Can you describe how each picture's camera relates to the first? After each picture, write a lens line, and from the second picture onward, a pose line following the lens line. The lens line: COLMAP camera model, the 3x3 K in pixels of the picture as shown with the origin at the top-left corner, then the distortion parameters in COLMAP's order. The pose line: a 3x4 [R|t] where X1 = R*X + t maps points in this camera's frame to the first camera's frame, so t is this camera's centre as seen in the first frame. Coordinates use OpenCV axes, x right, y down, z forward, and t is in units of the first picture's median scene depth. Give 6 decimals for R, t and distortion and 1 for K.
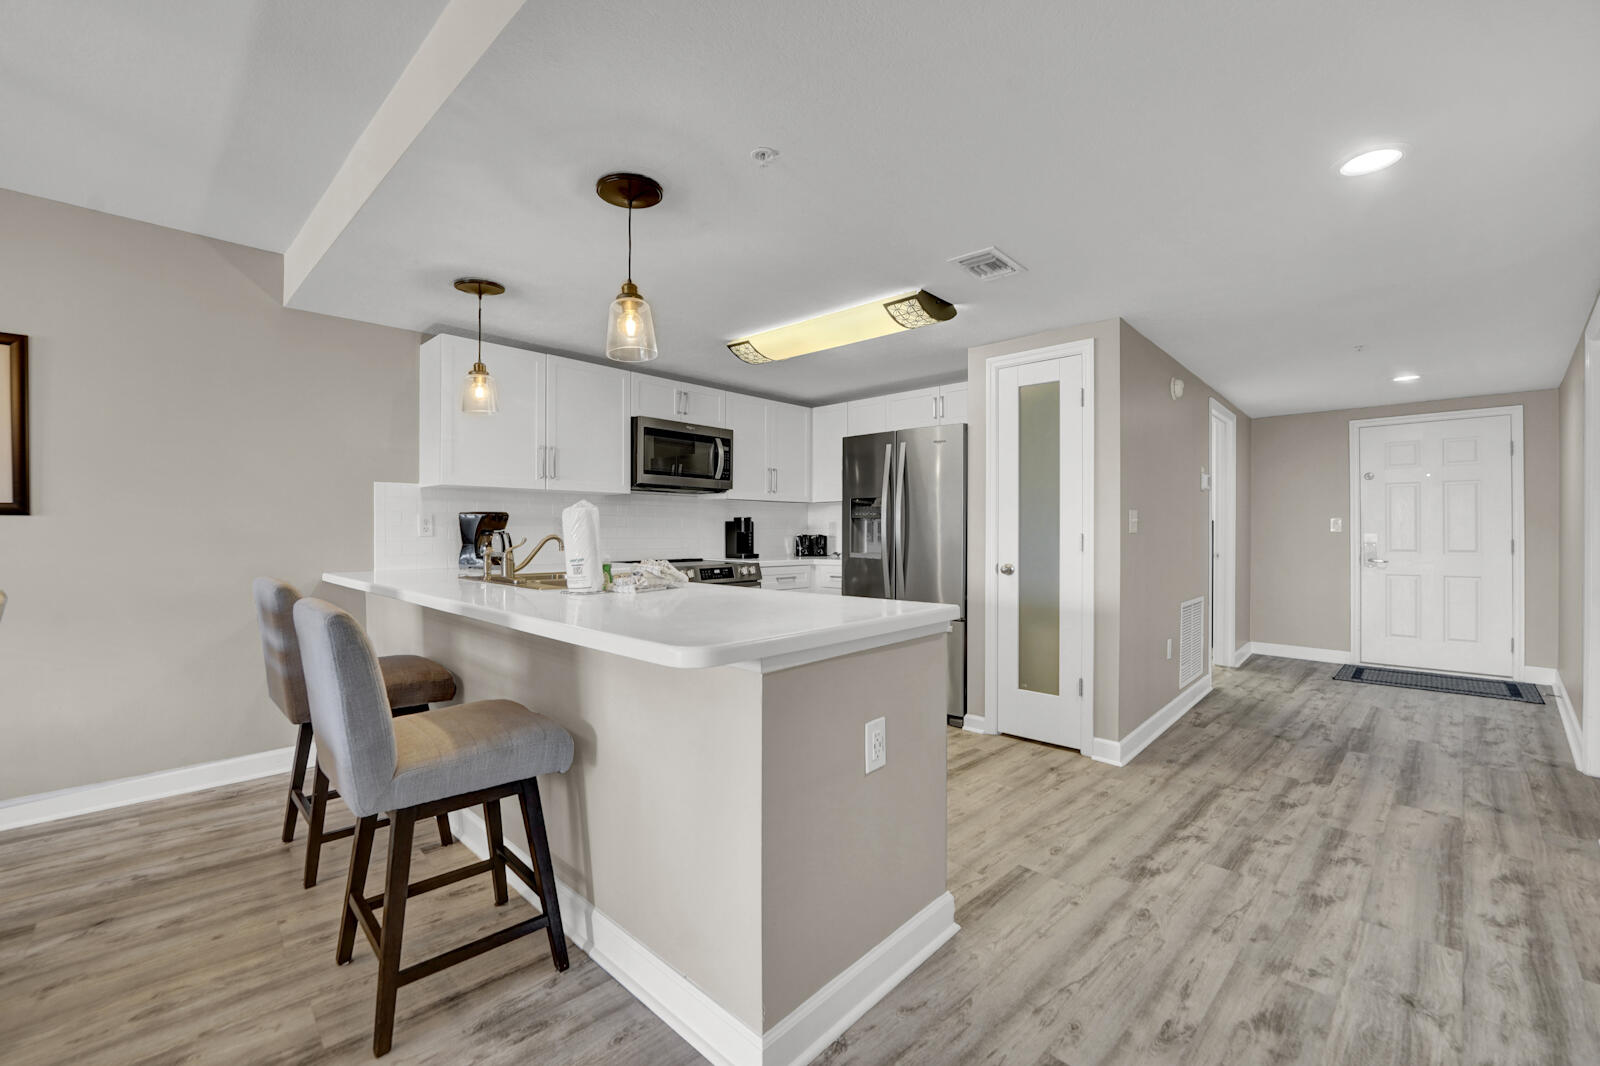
lens RADIAL K [[656.3, 0, 789.5], [0, 656.3, 535.4], [0, 0, 1]] dist [-0.028757, 0.003659]
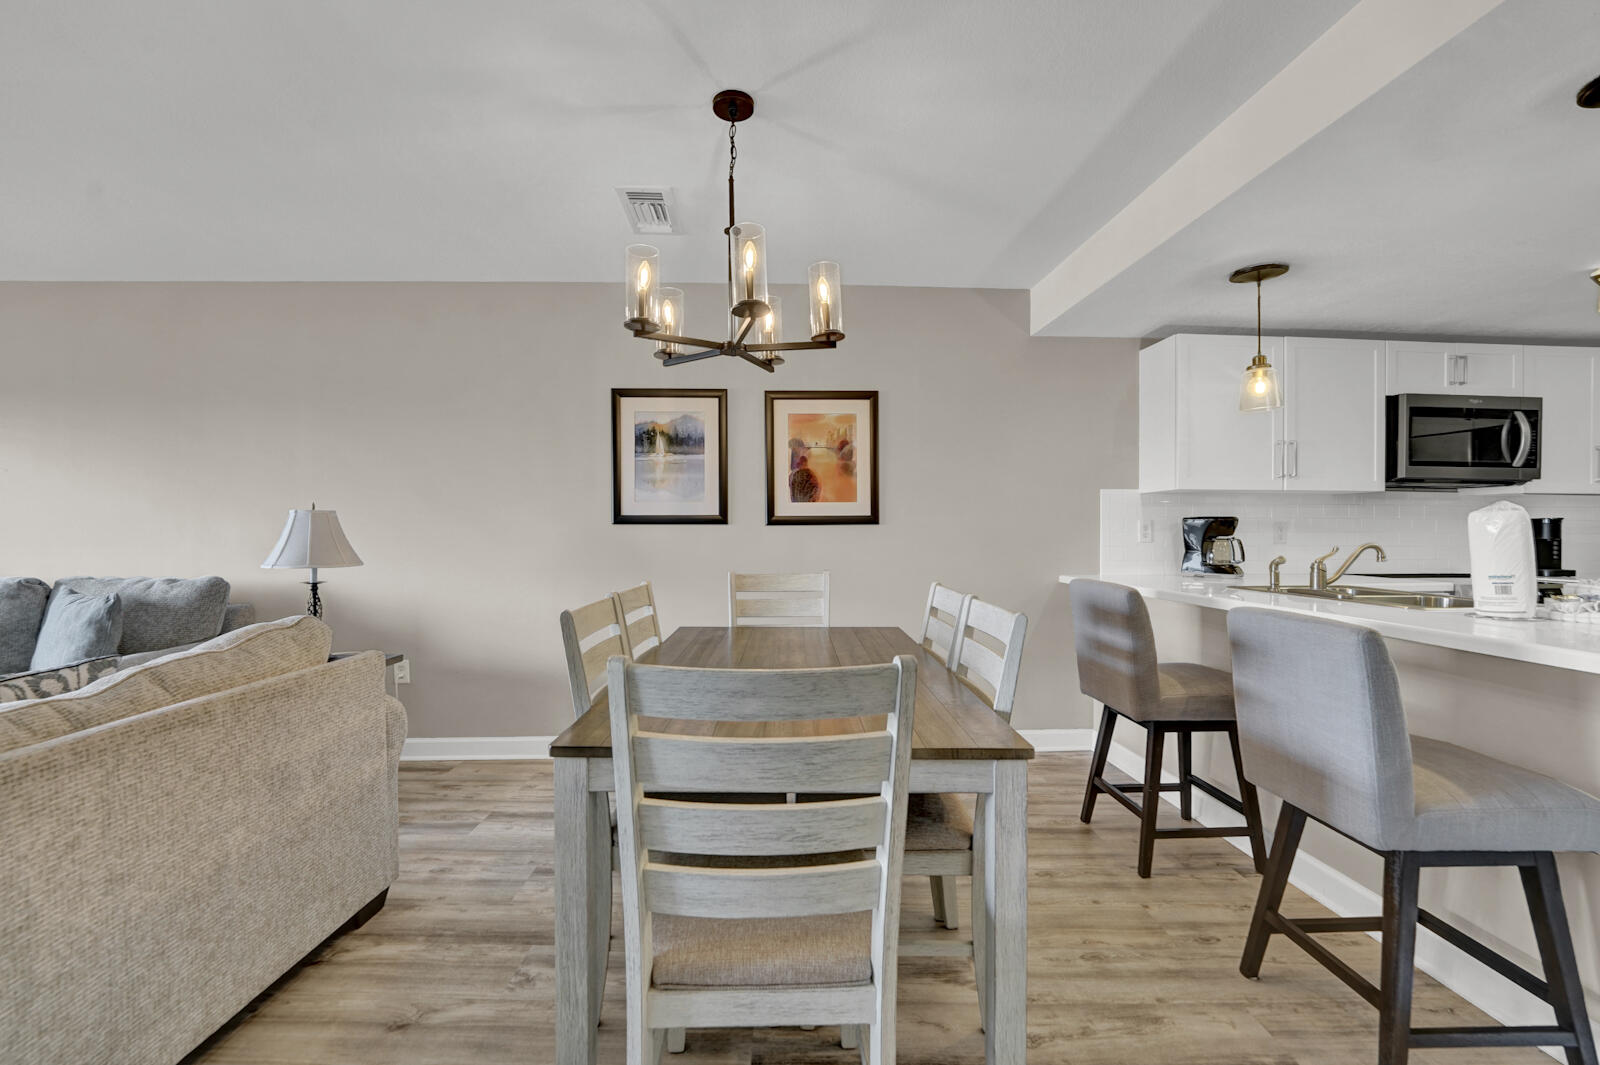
lens RADIAL K [[660.5, 0, 785.9], [0, 660.5, 540.8], [0, 0, 1]] dist [-0.030908, 0.003934]
pose [[0.720091, 0.008056, -0.693833, -0.285671], [-0.005227, 0.999967, 0.006185, -0.004386], [0.693860, -0.000828, 0.720110, -0.113931]]
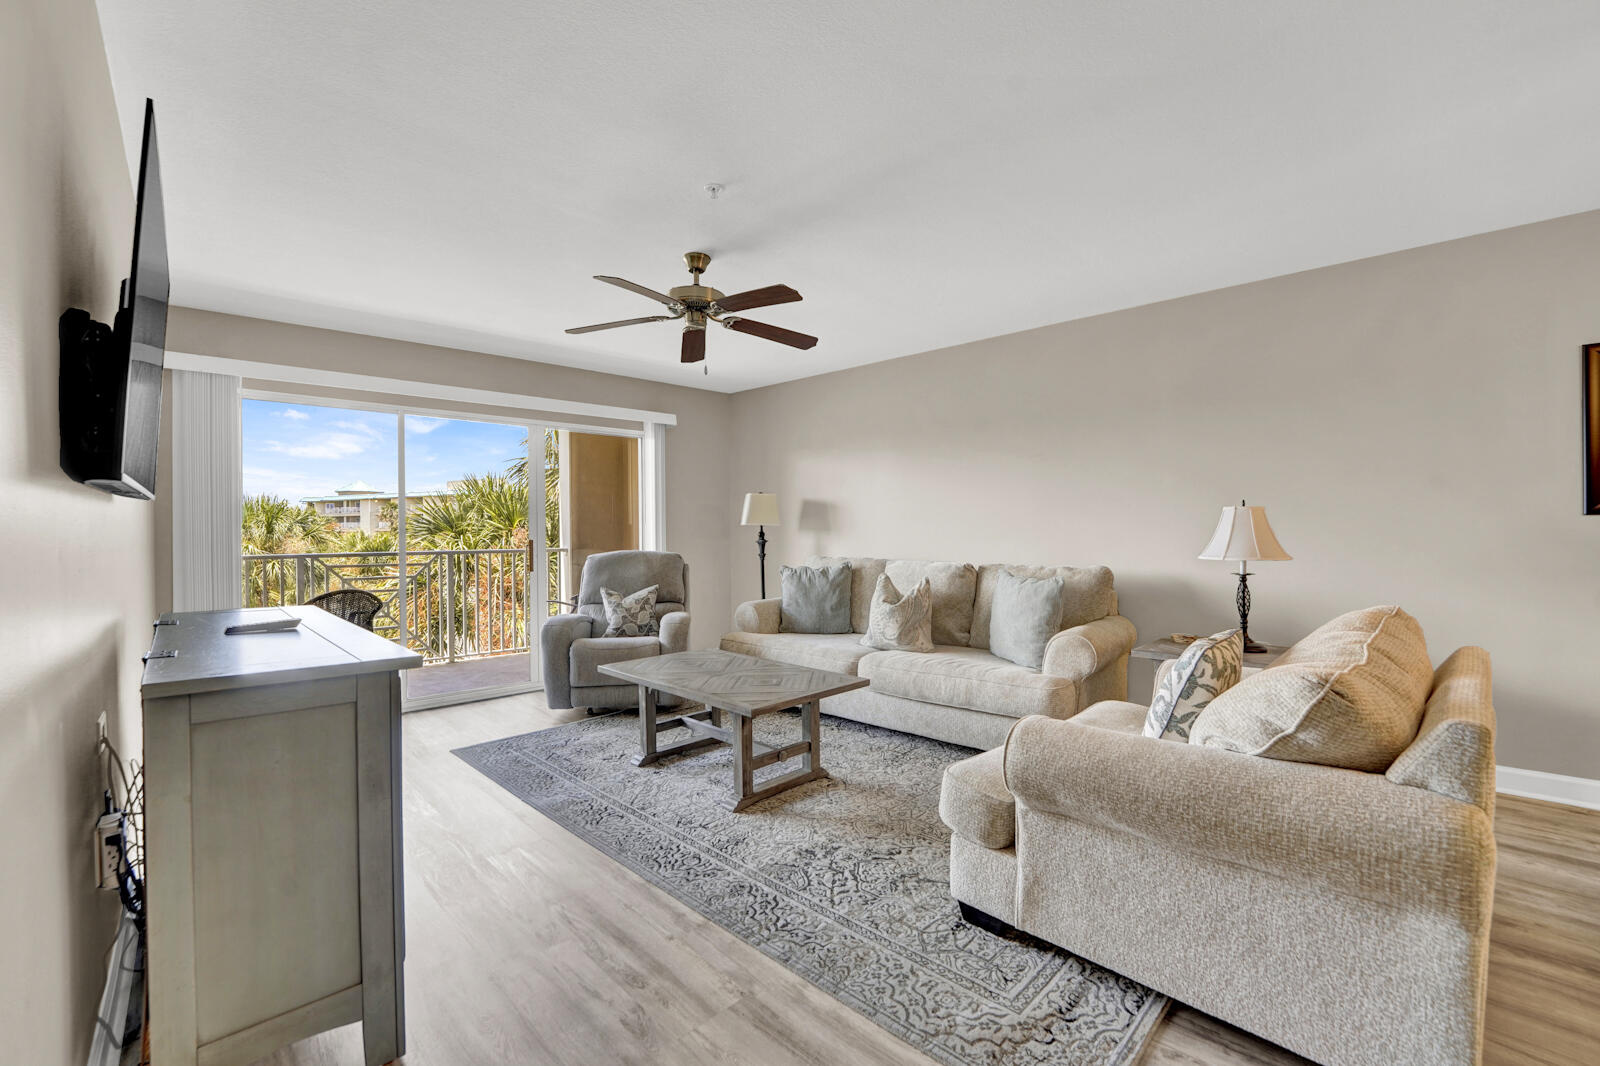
lens RADIAL K [[656.3, 0, 789.4], [0, 656.3, 541.6], [0, 0, 1]] dist [-0.028757, 0.003659]
pose [[0.010458, 0.011514, -0.999879, -0.419078], [-0.000253, 0.999934, 0.011512, 0.002536], [0.999945, 0.000132, 0.010460, -0.581425]]
